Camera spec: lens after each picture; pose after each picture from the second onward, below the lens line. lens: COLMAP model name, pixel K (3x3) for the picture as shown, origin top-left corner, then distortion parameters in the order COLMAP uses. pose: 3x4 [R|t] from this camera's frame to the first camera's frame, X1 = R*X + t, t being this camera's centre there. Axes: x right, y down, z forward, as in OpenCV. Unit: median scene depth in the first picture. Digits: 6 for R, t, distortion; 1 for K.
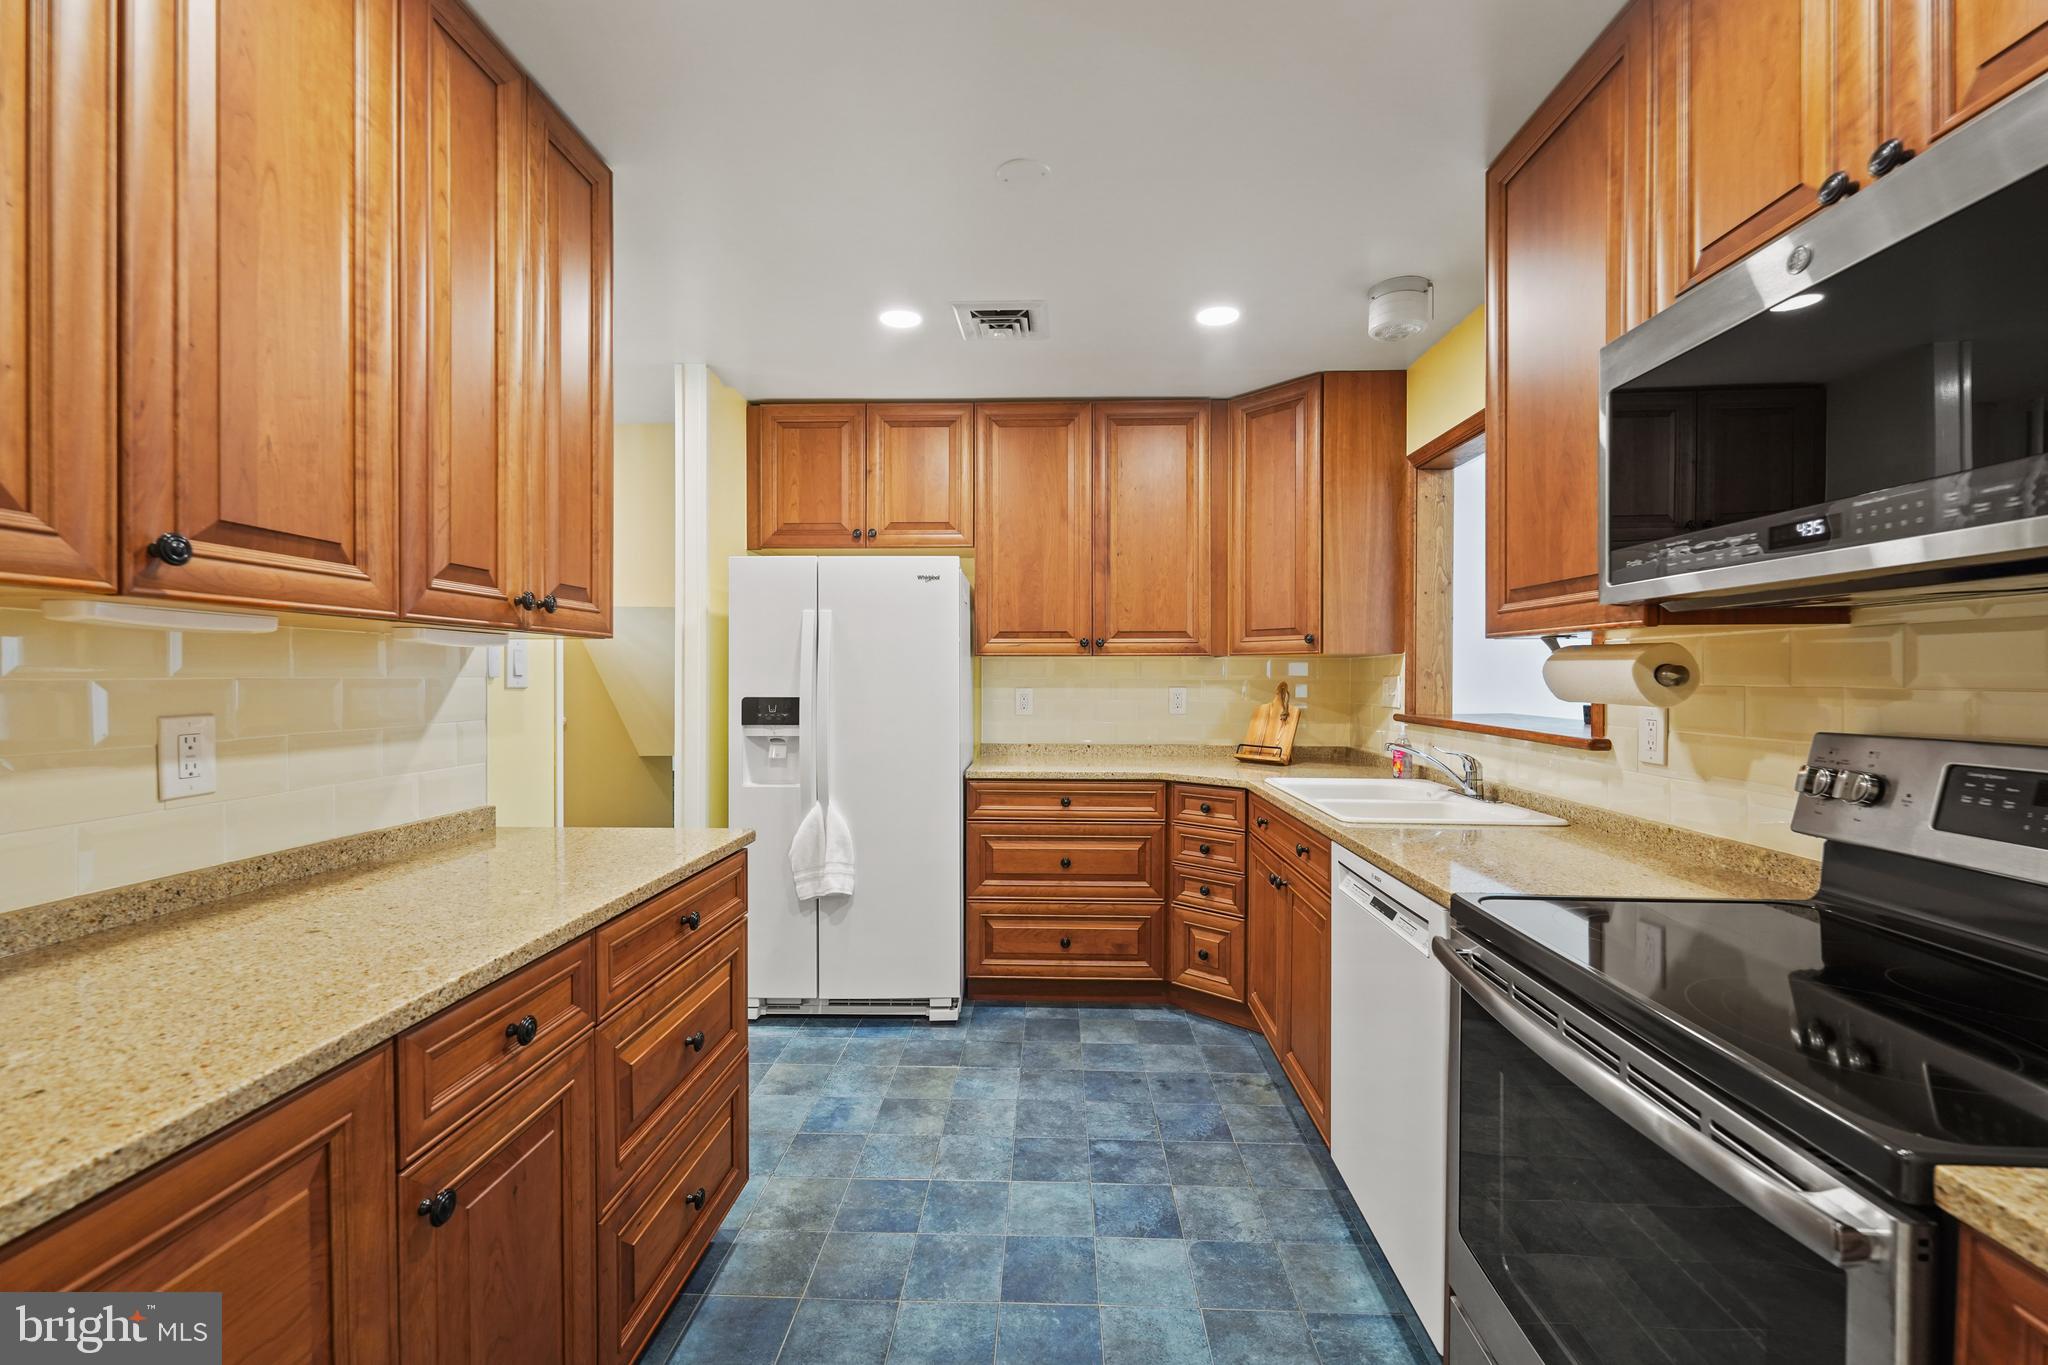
lens RADIAL K [[826.8, 0, 1028.1], [0, 826.8, 655.5], [0, 0, 1]] dist [0.000187, 0.000290]
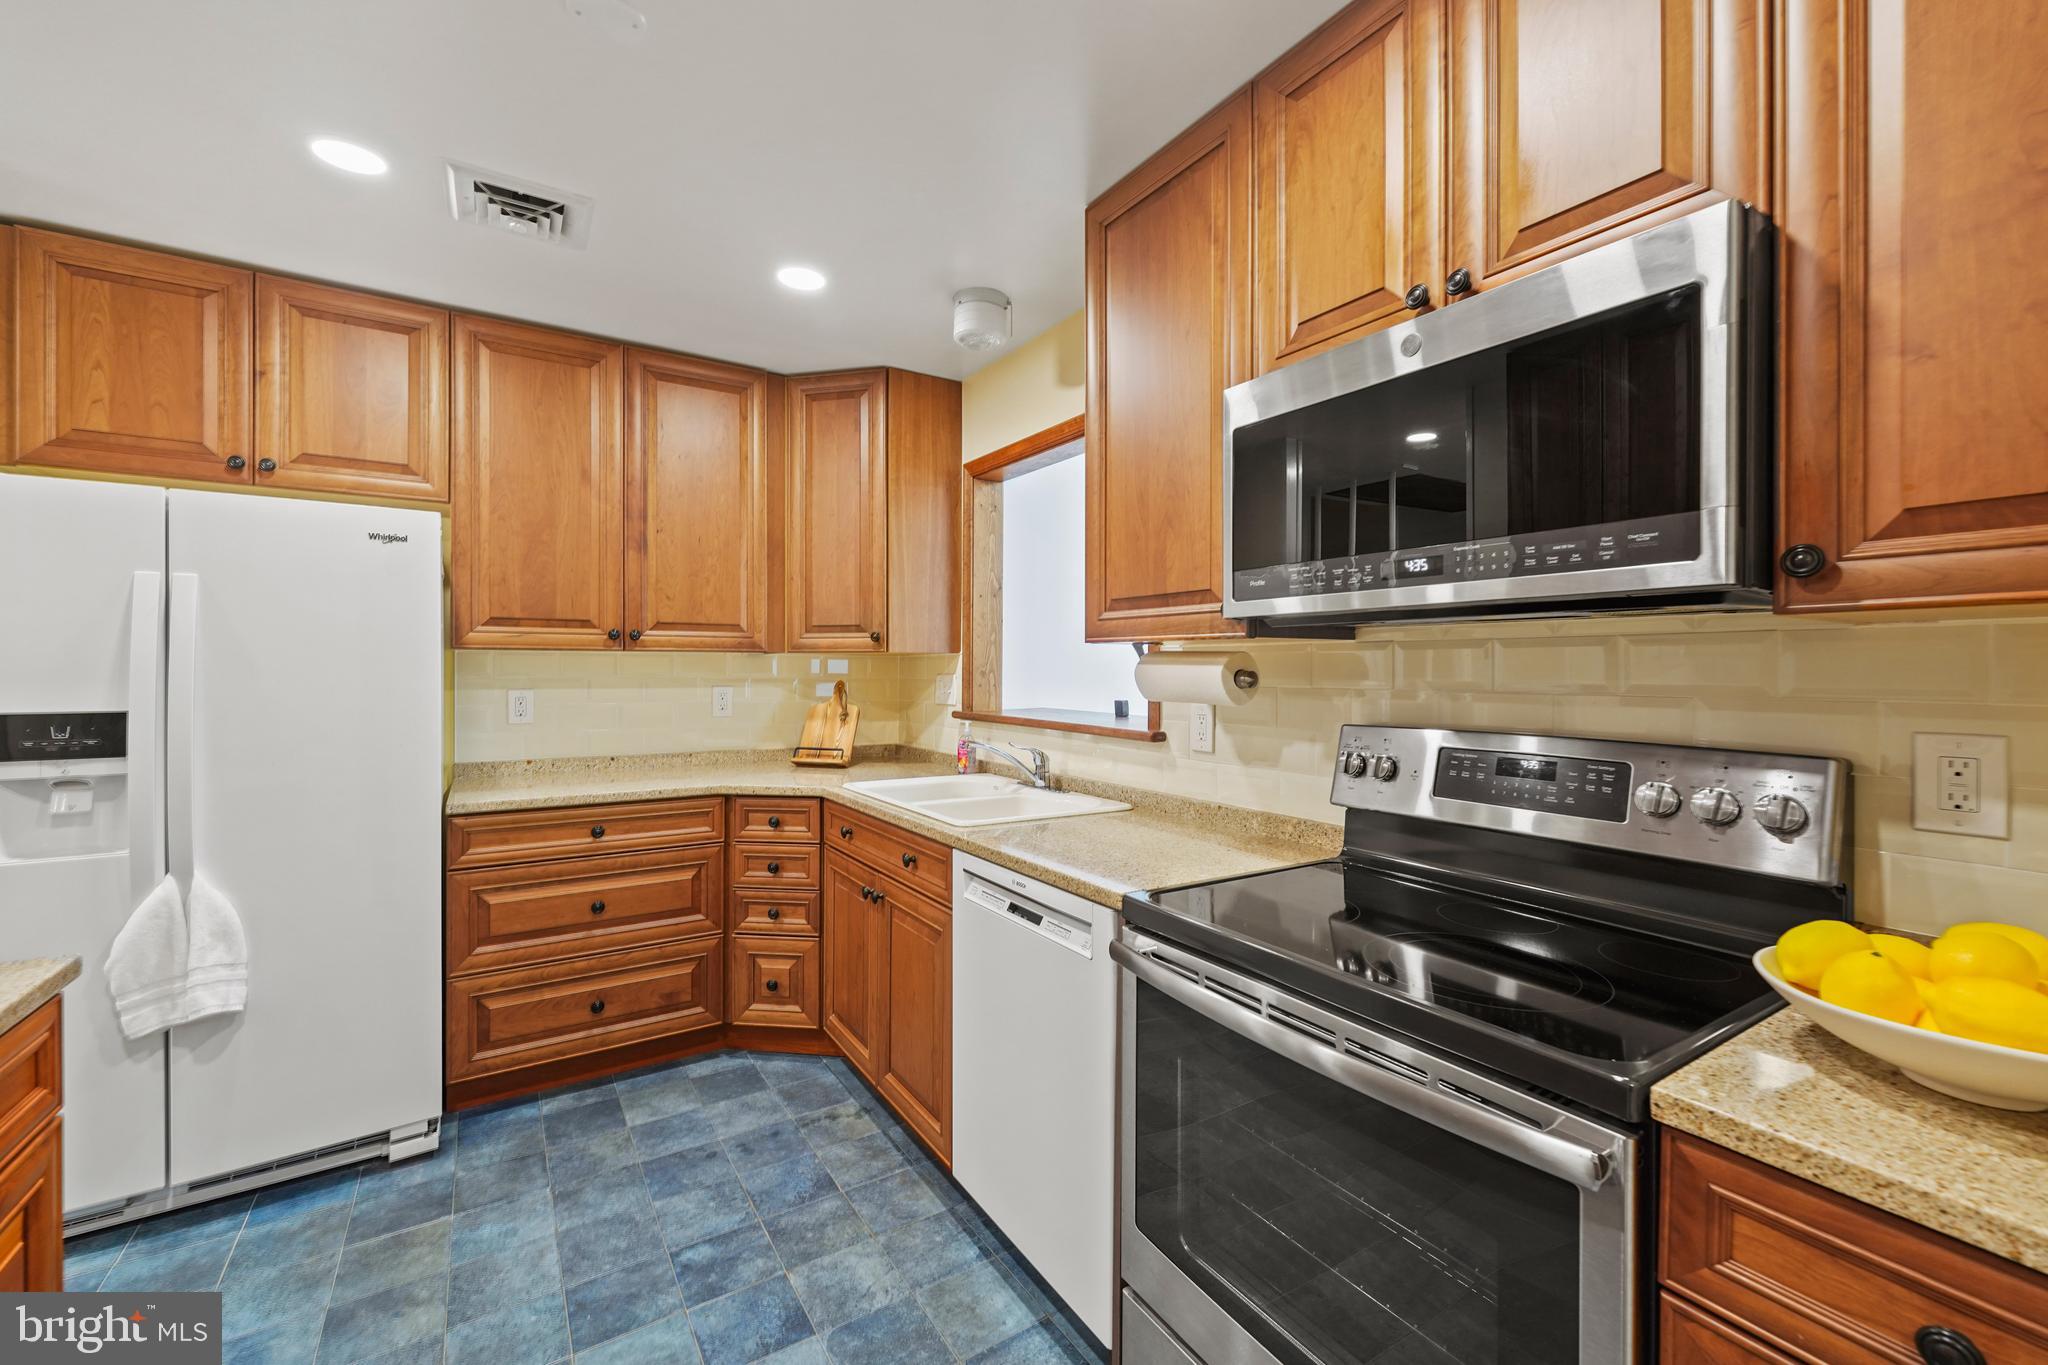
lens RADIAL K [[826.8, 0, 1028.1], [0, 826.8, 655.5], [0, 0, 1]] dist [0.000187, 0.000290]
pose [[0.819827, 0.011085, 0.572503, -0.081750], [-0.015802, 0.999870, 0.003269, -0.004634], [-0.572393, -0.011727, 0.819896, 0.108738]]
